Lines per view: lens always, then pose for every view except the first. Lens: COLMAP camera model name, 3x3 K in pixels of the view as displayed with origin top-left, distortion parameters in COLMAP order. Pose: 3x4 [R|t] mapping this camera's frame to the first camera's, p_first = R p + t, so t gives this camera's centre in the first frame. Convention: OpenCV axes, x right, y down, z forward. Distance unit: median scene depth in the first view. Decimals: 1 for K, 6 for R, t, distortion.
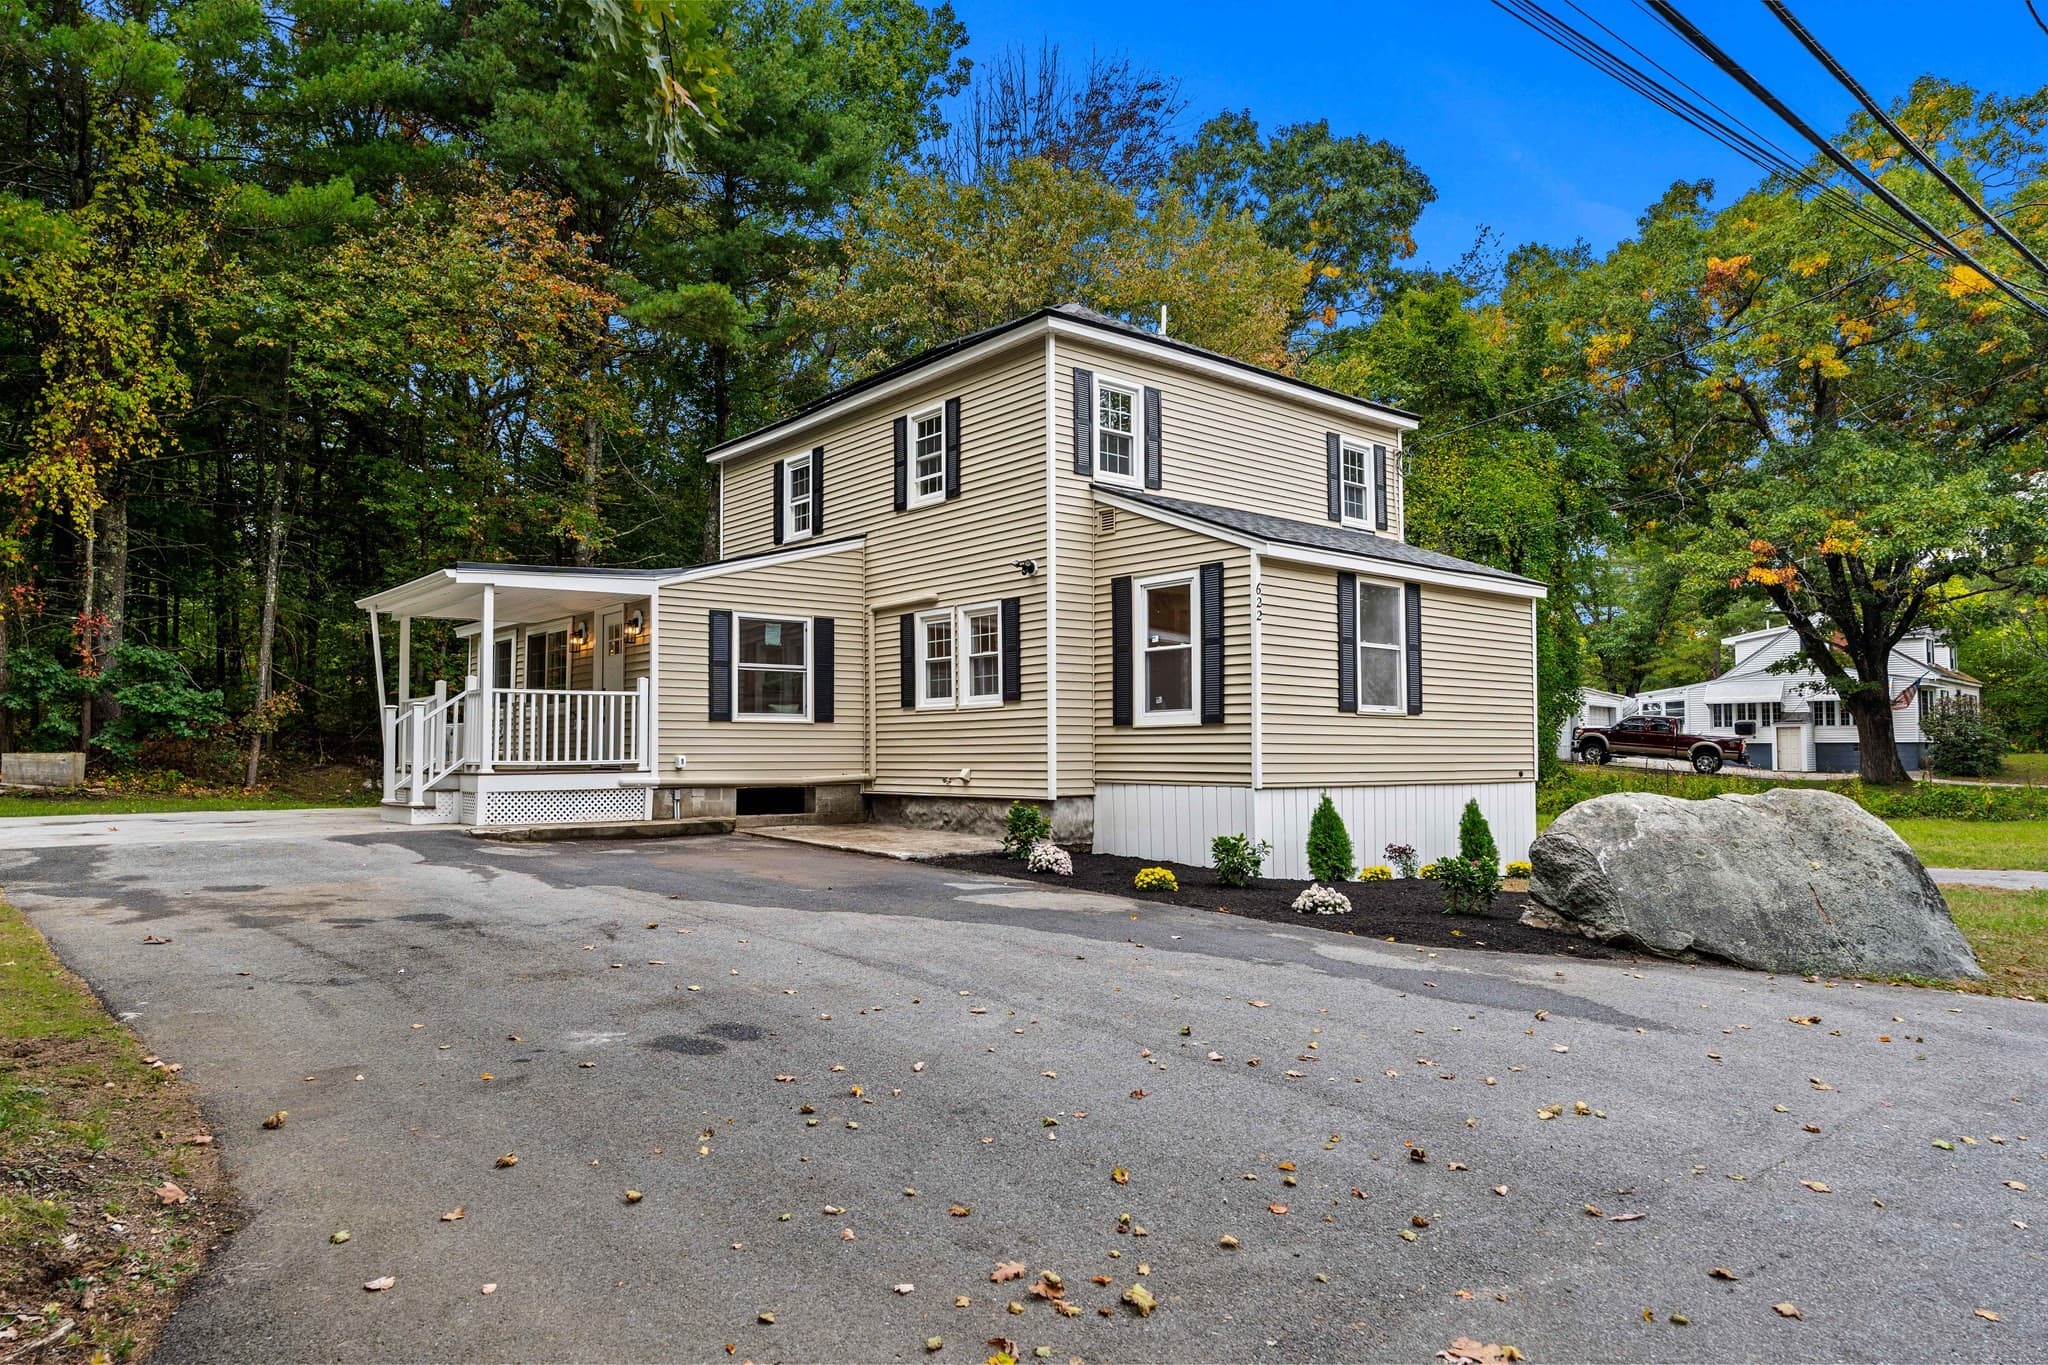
lens RADIAL K [[1301.0, 0, 1024.0], [0, 1301.0, 682.5], [0, 0, 1]] dist [-0.001289, 0.005512]
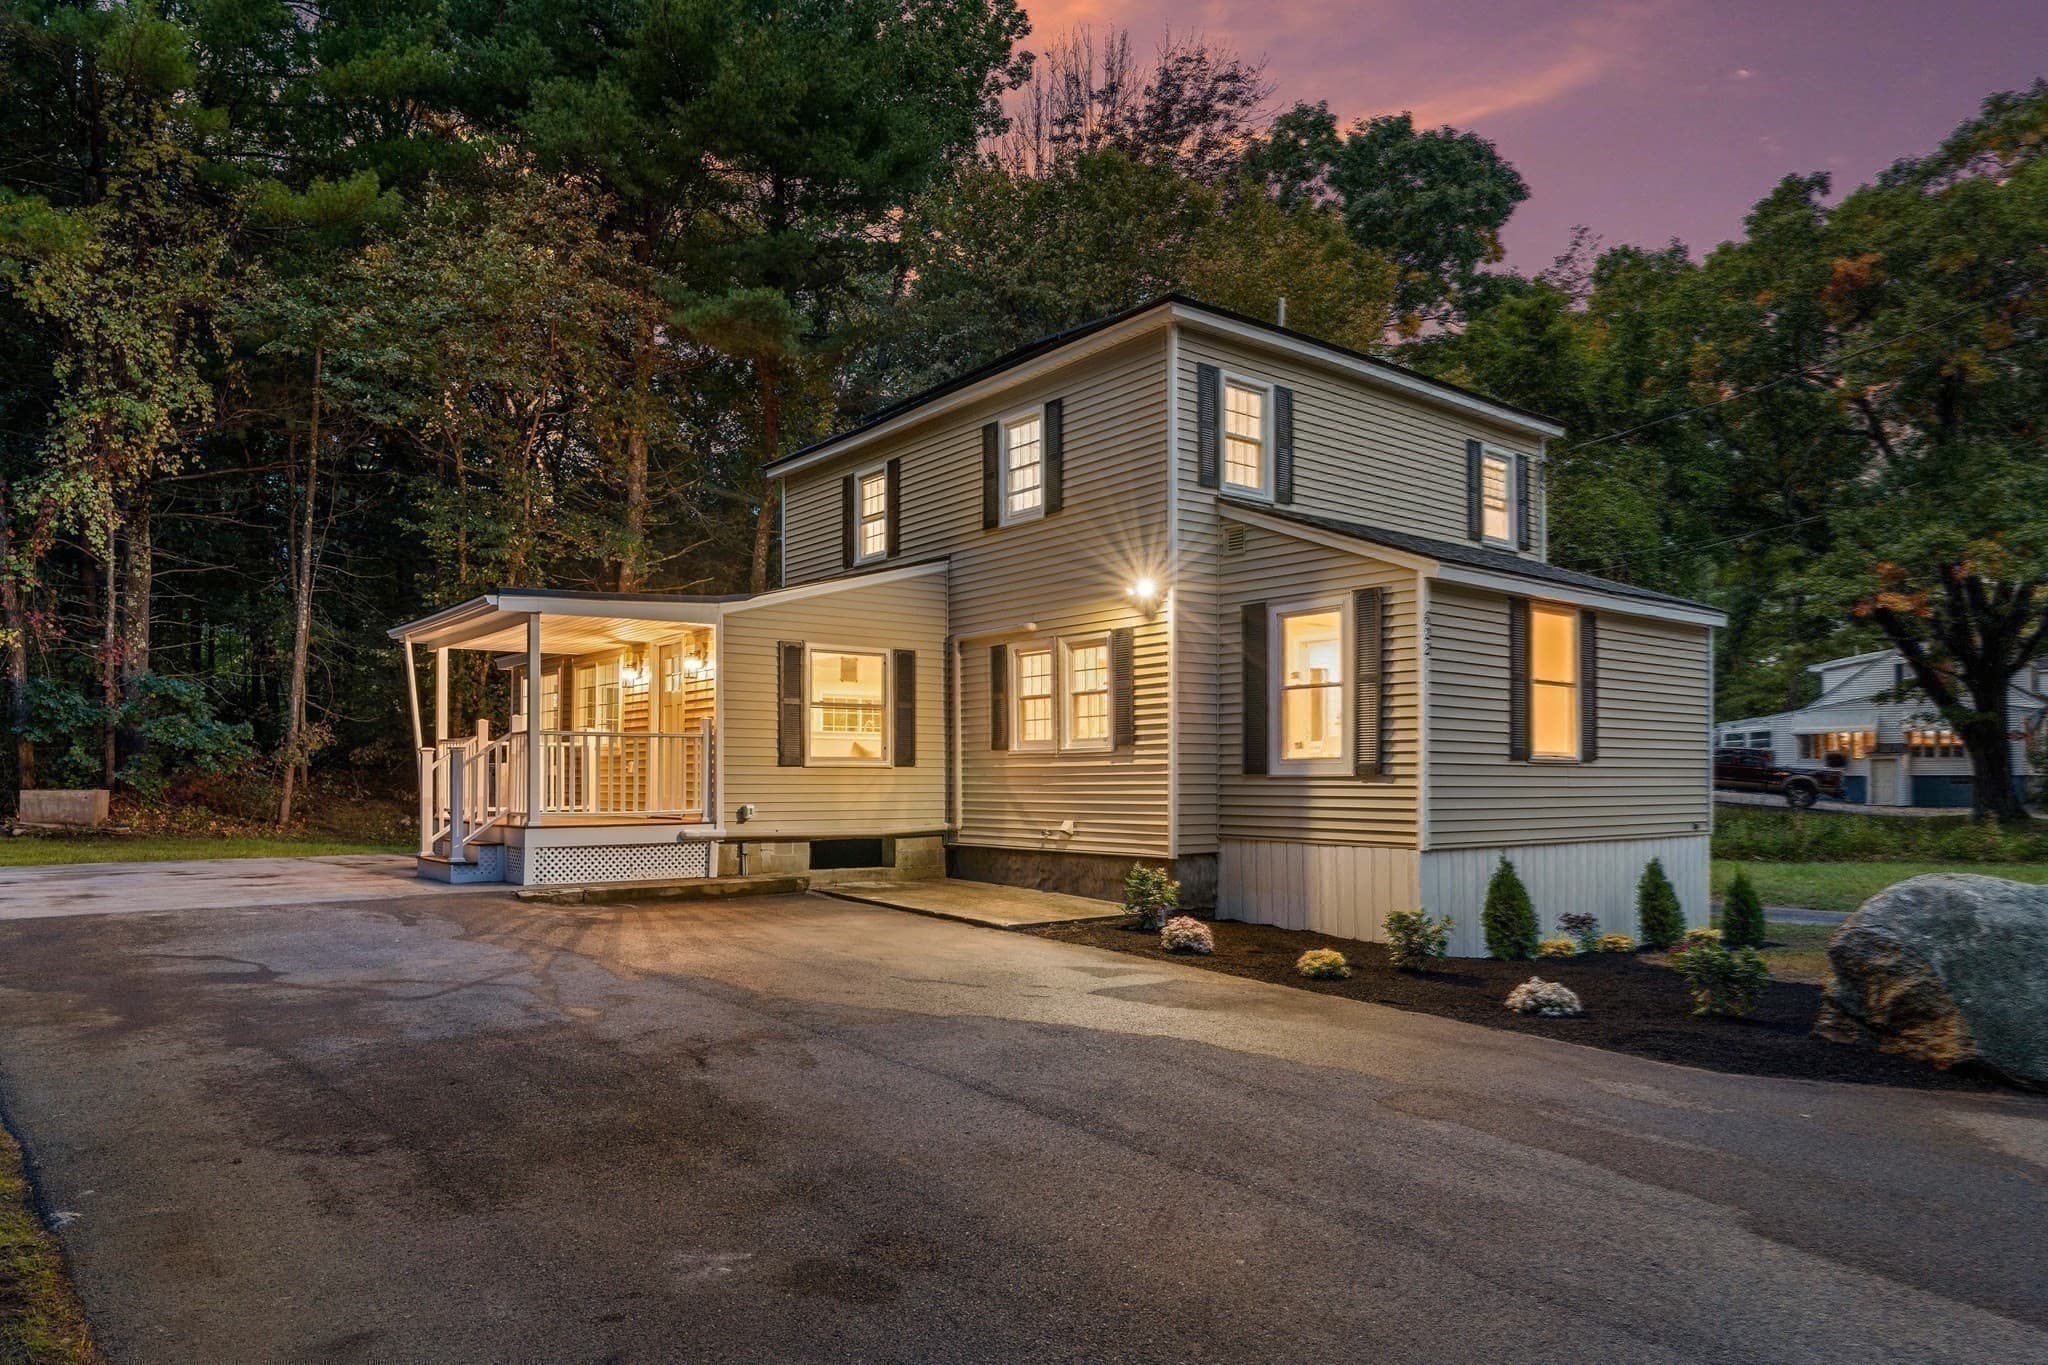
lens RADIAL K [[1303.0, 0, 1033.6], [0, 1303.0, 742.4], [0, 0, 1]] dist [0.004408, -0.001642]
pose [[0.999804, 0.001999, -0.019682, -0.030387], [-0.001467, 0.999635, 0.026985, -0.006326], [0.019729, -0.026951, 0.999442, 0.065853]]
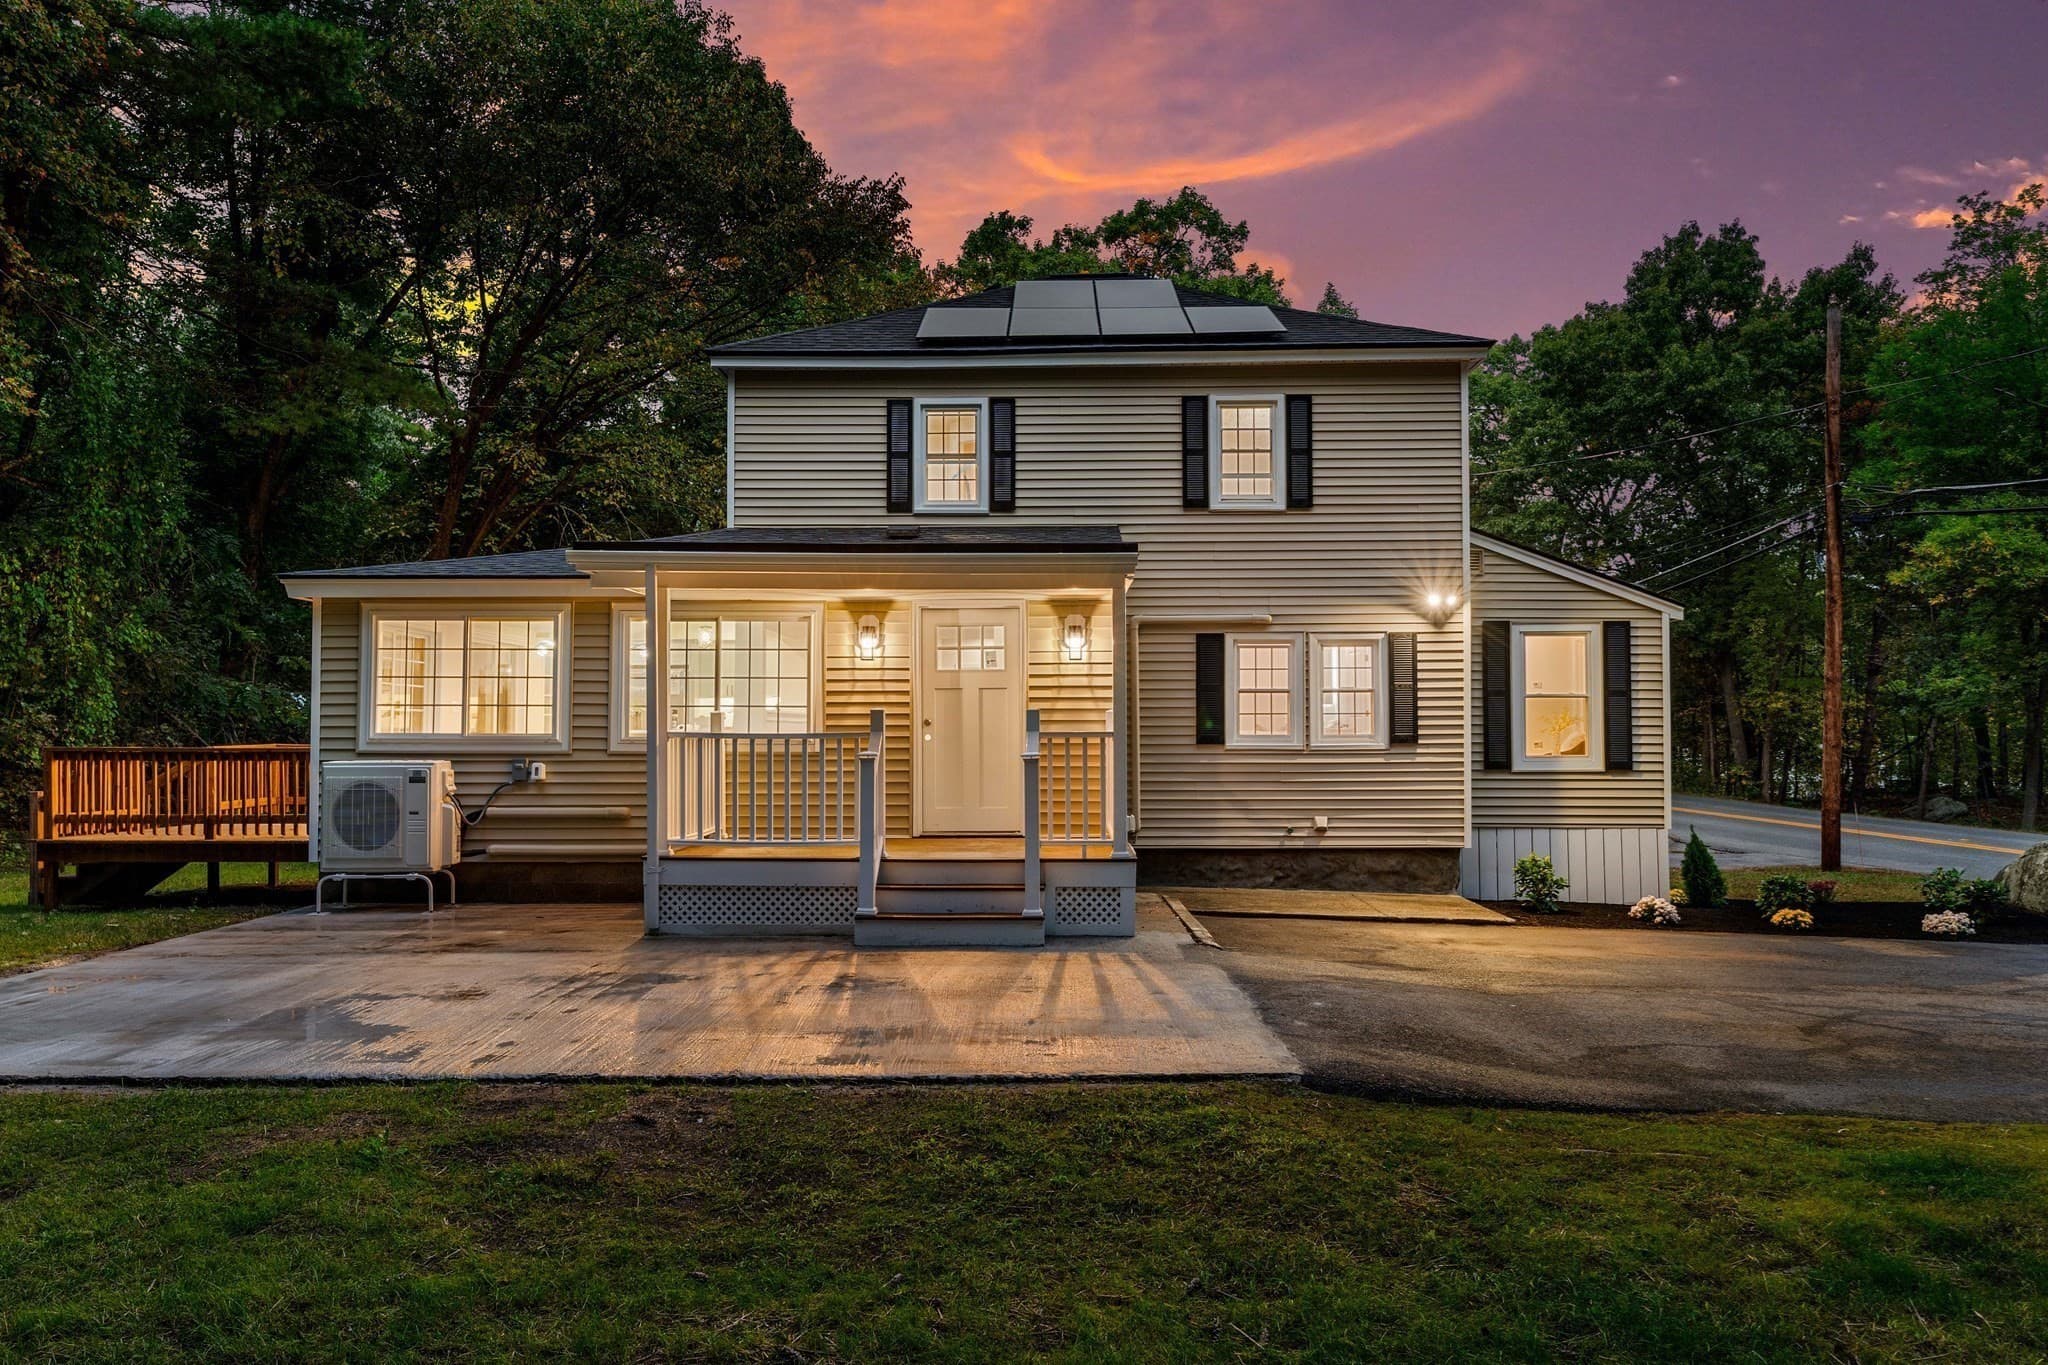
lens RADIAL K [[1458.9, 0, 1024.0], [0, 1458.9, 682.5], [0, 0, 1]] dist [0.004540, 0.004390]
pose [[0.655329, 0.026843, 0.754867, -0.550144], [-0.044199, 0.999019, 0.002846, -0.011356], [-0.754050, -0.035229, 0.655872, 0.292919]]
